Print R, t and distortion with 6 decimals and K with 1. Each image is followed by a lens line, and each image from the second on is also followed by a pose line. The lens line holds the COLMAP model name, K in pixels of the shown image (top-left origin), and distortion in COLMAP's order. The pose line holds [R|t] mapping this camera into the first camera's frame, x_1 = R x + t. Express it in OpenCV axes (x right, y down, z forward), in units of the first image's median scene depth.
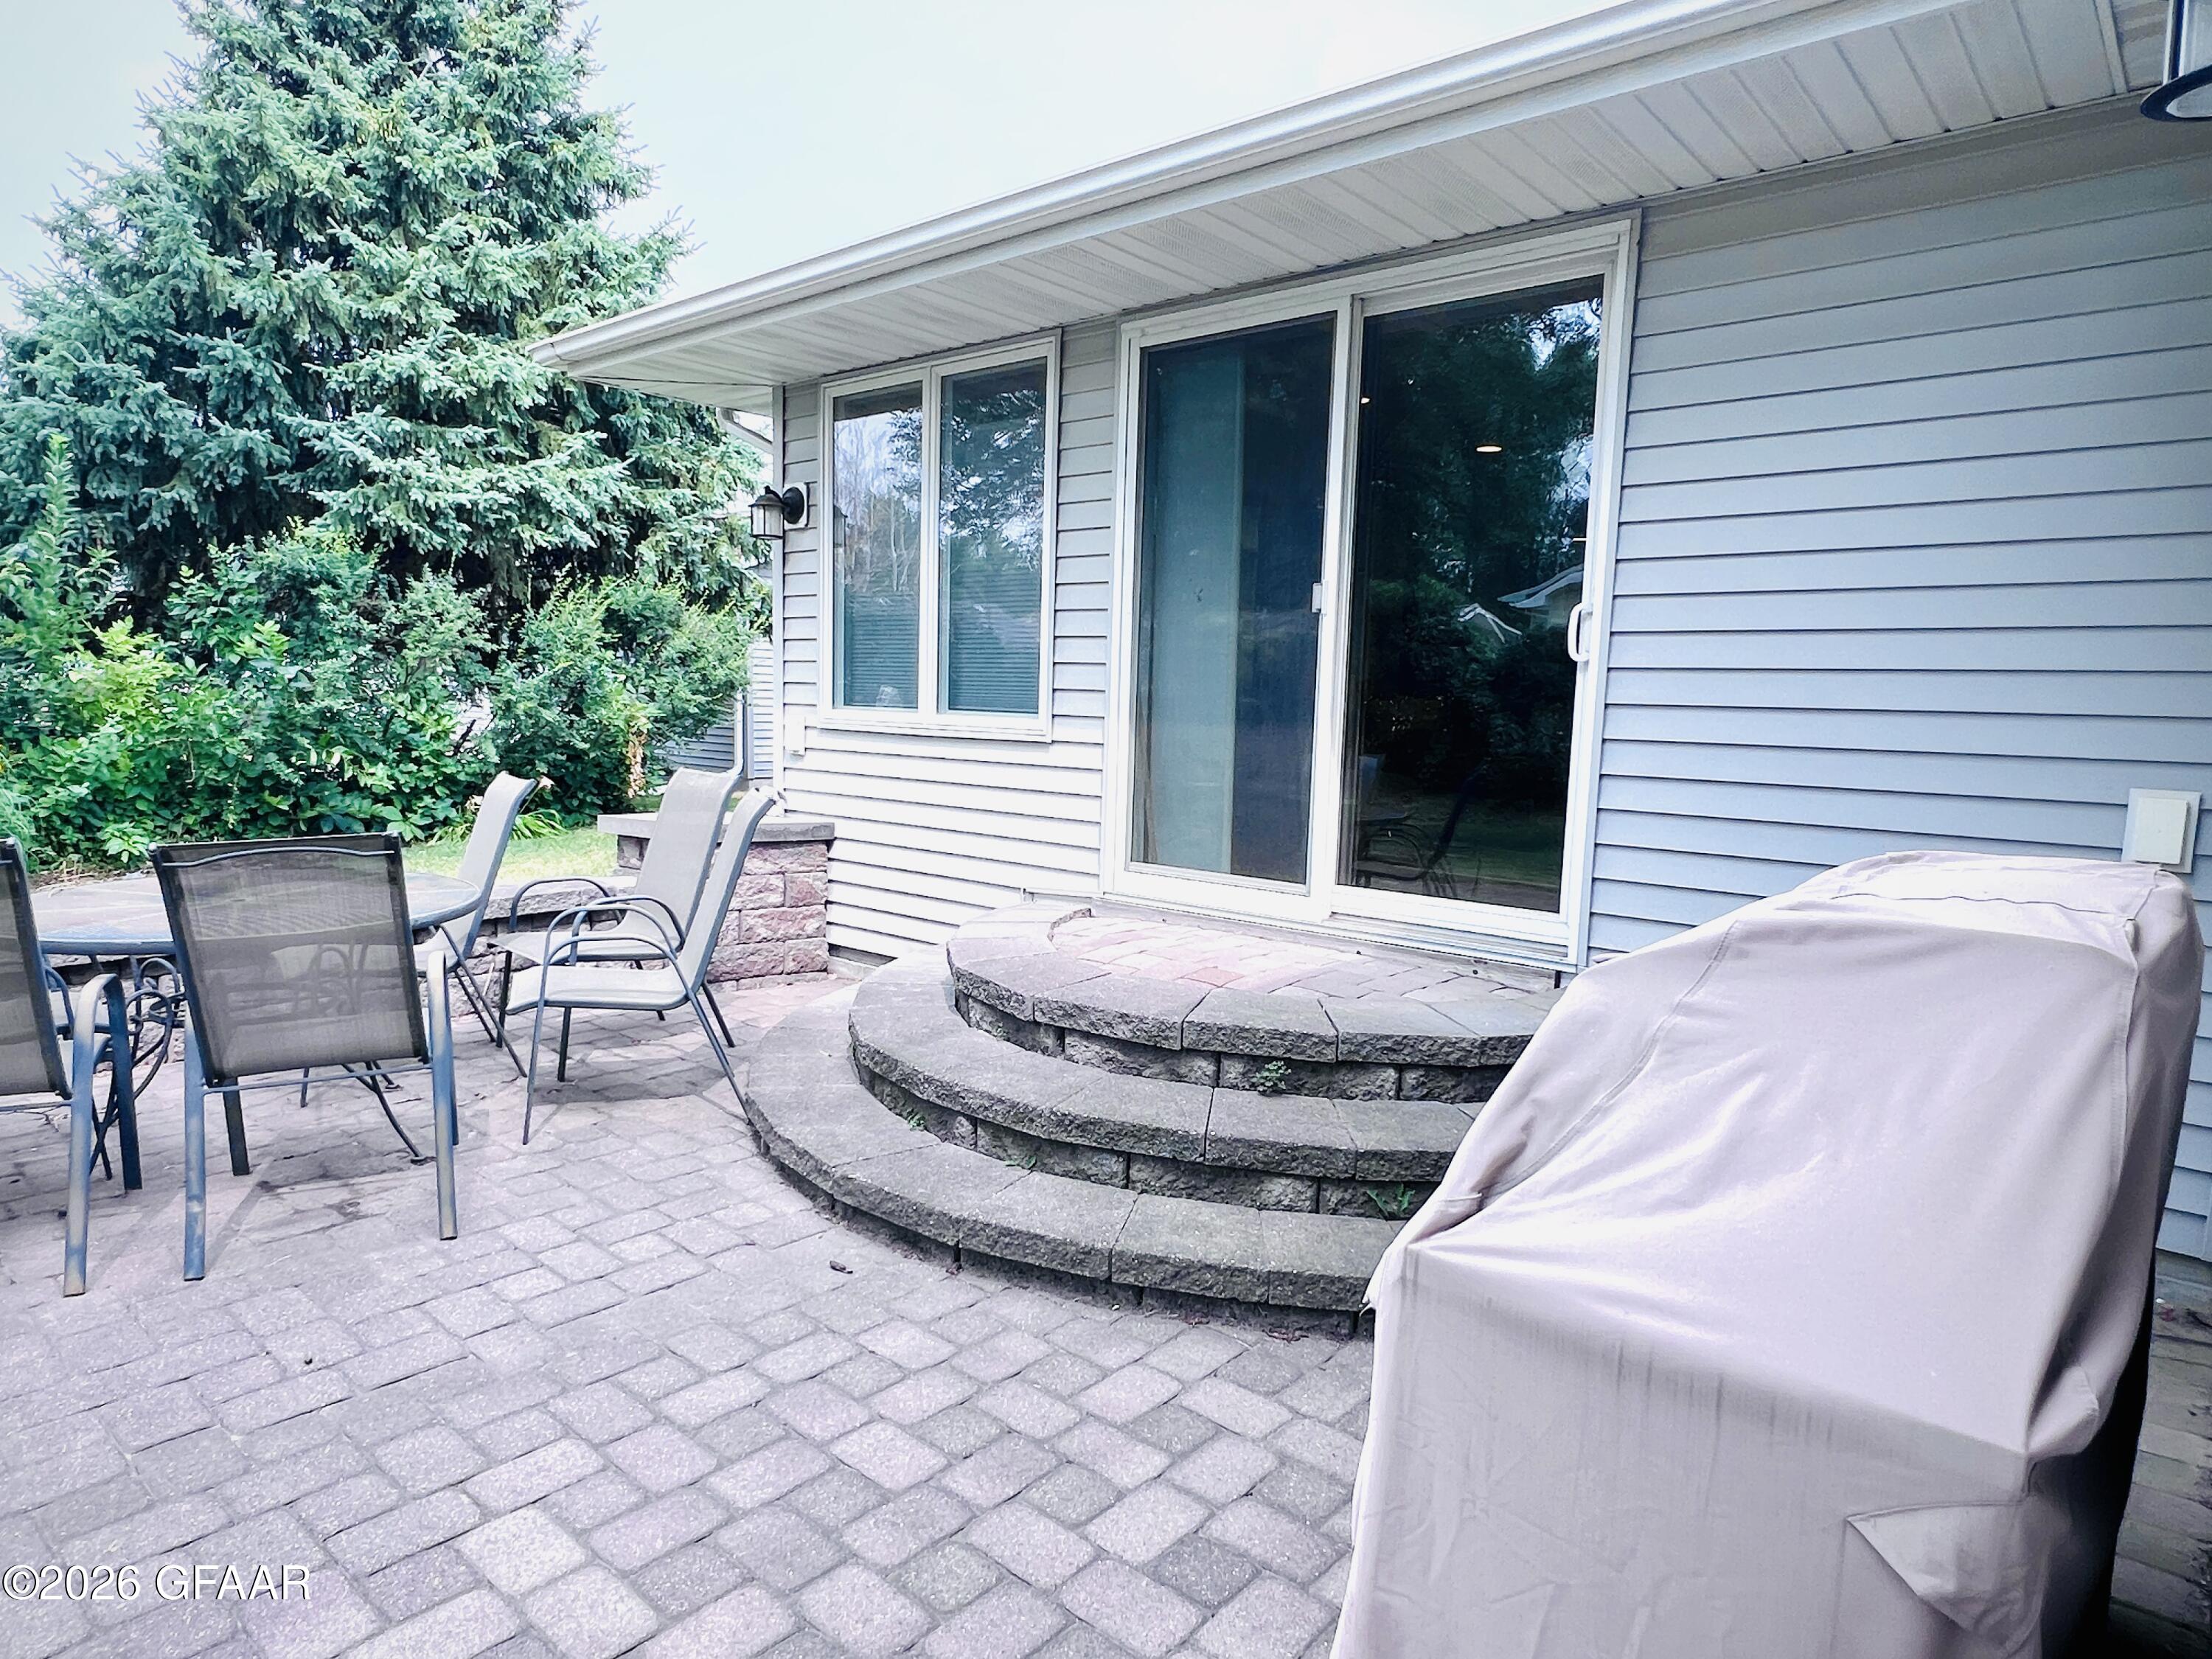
lens RADIAL K [[1305.1, 0, 1107.0], [0, 1305.1, 836.1], [0, 0, 1]] dist [-0.000919, -0.000584]
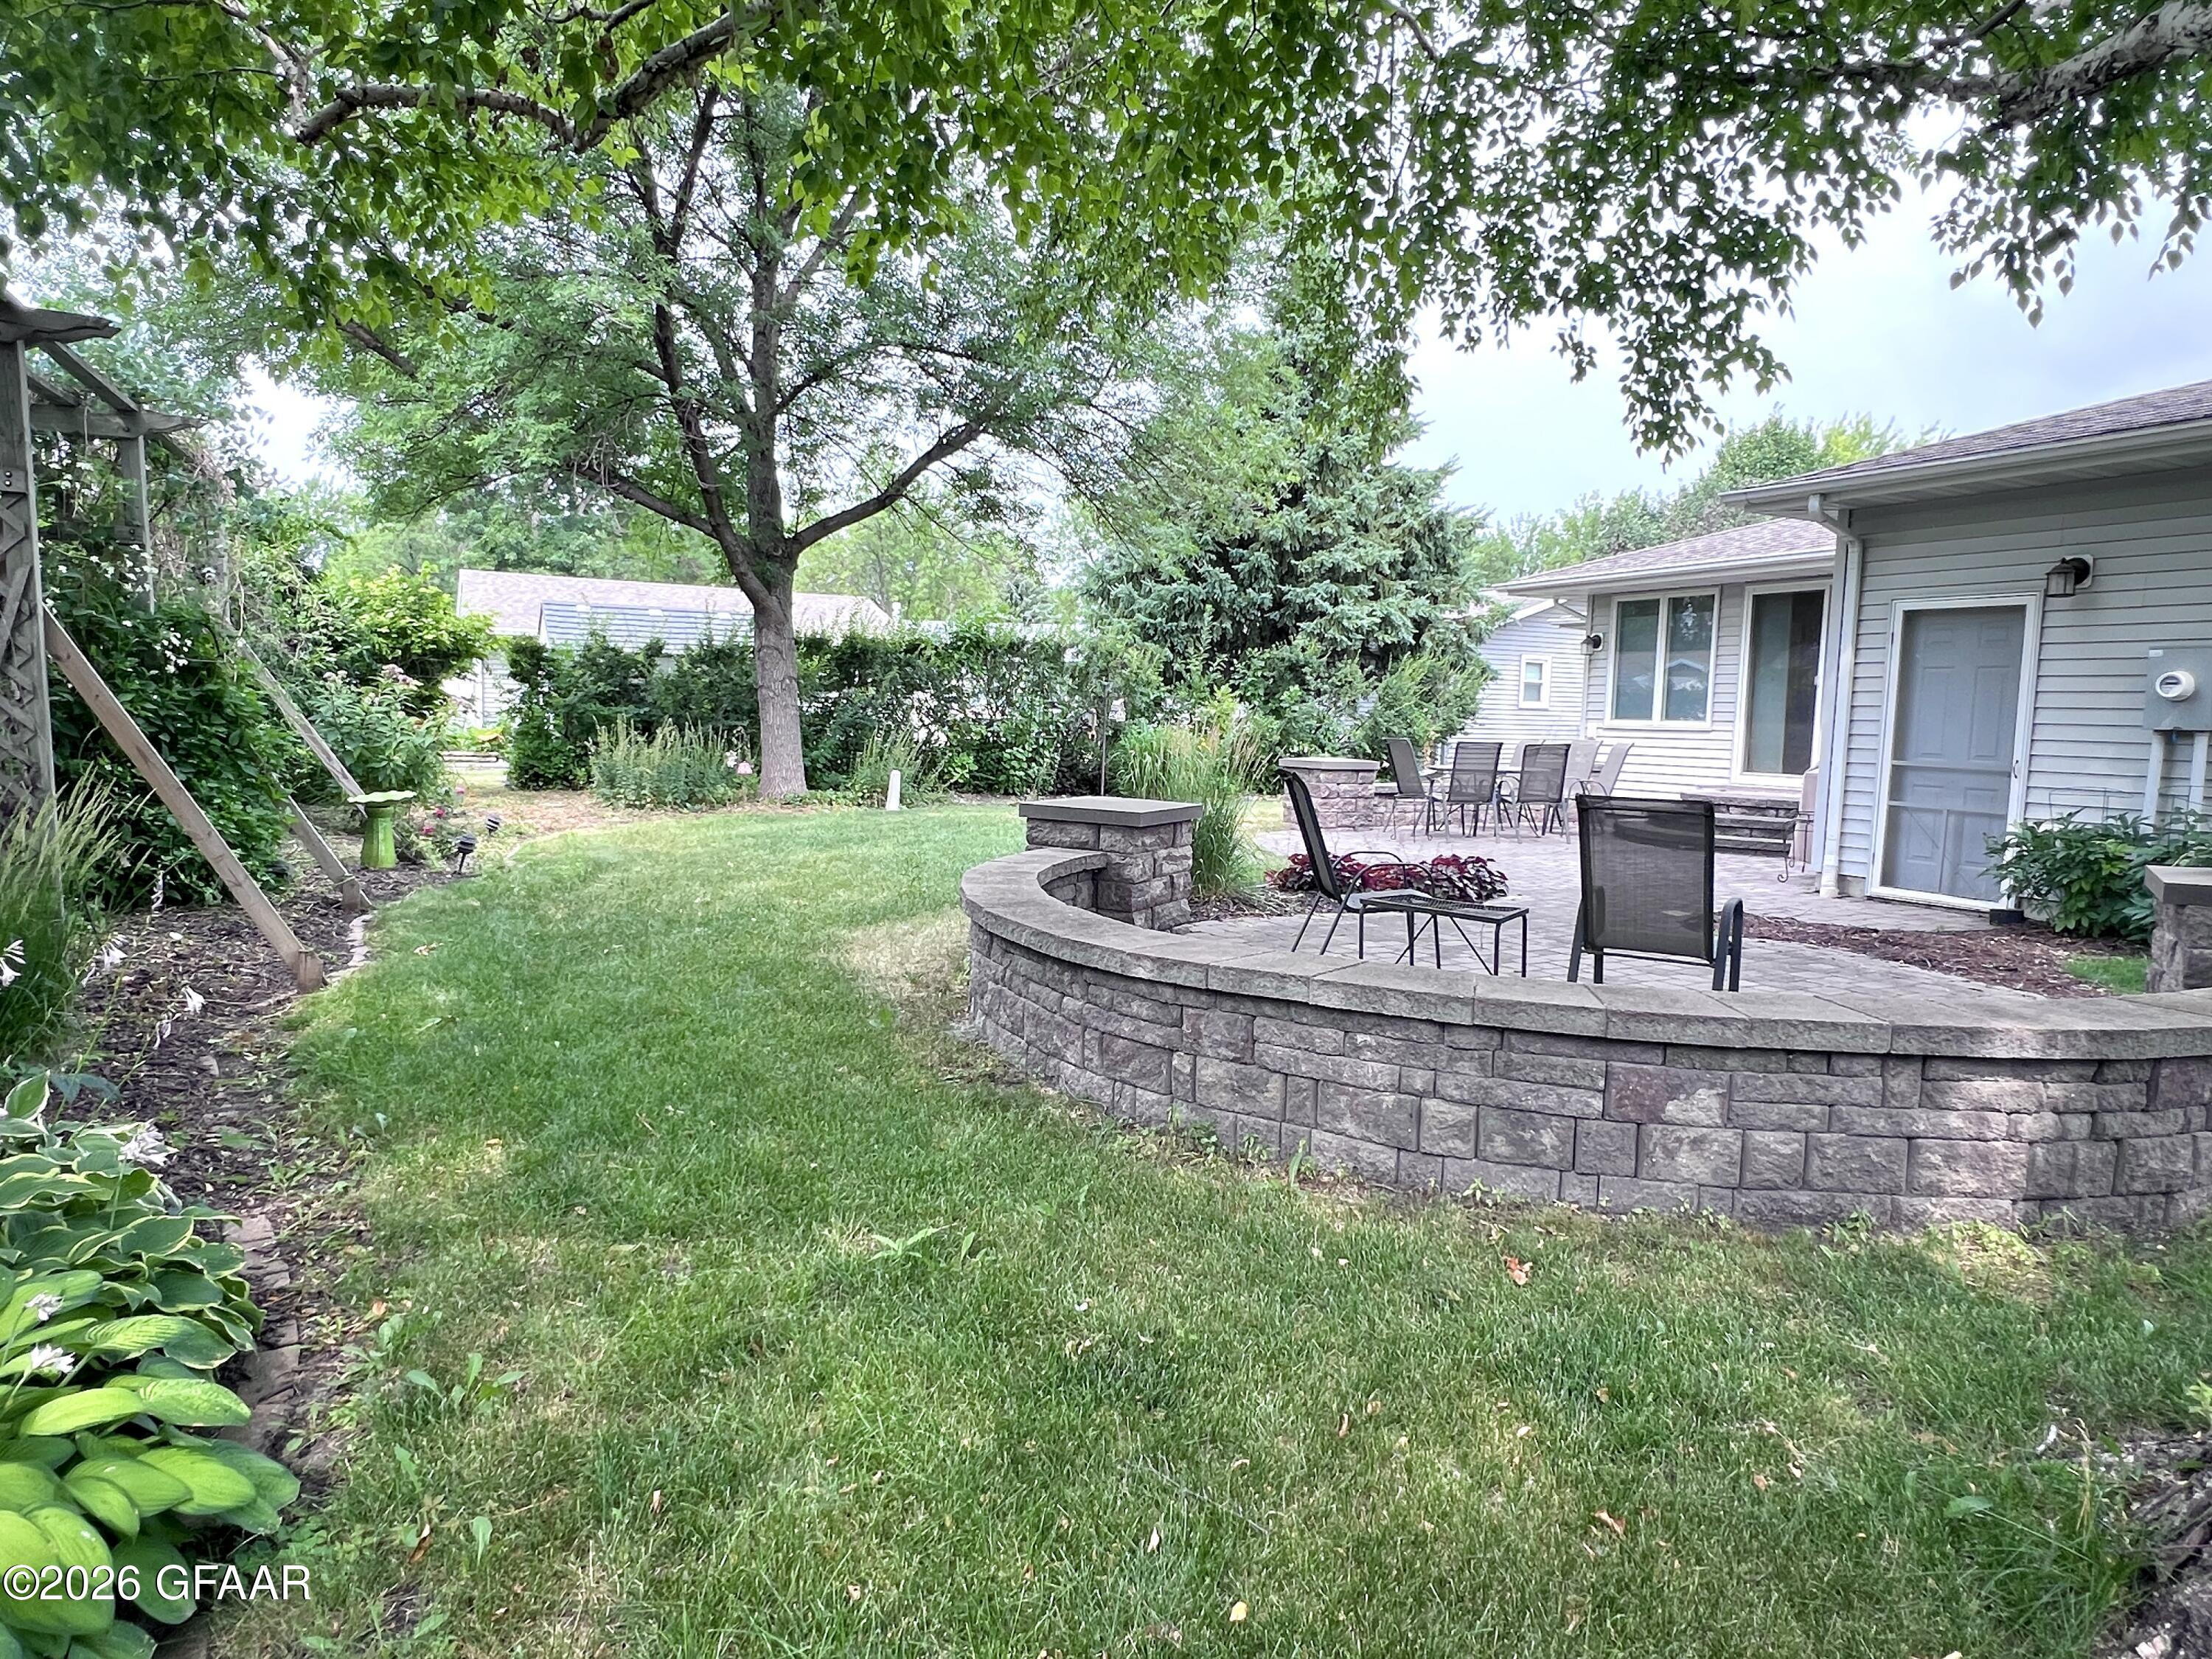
lens RADIAL K [[1305.1, 0, 1105.1], [0, 1305.1, 836.4], [0, 0, 1]] dist [-0.000919, -0.000584]
pose [[0.926904, 0.028362, -0.374226, -0.094634], [-0.037778, 0.999127, -0.017850, 0.124328], [0.373393, 0.030683, 0.927166, -1.010233]]
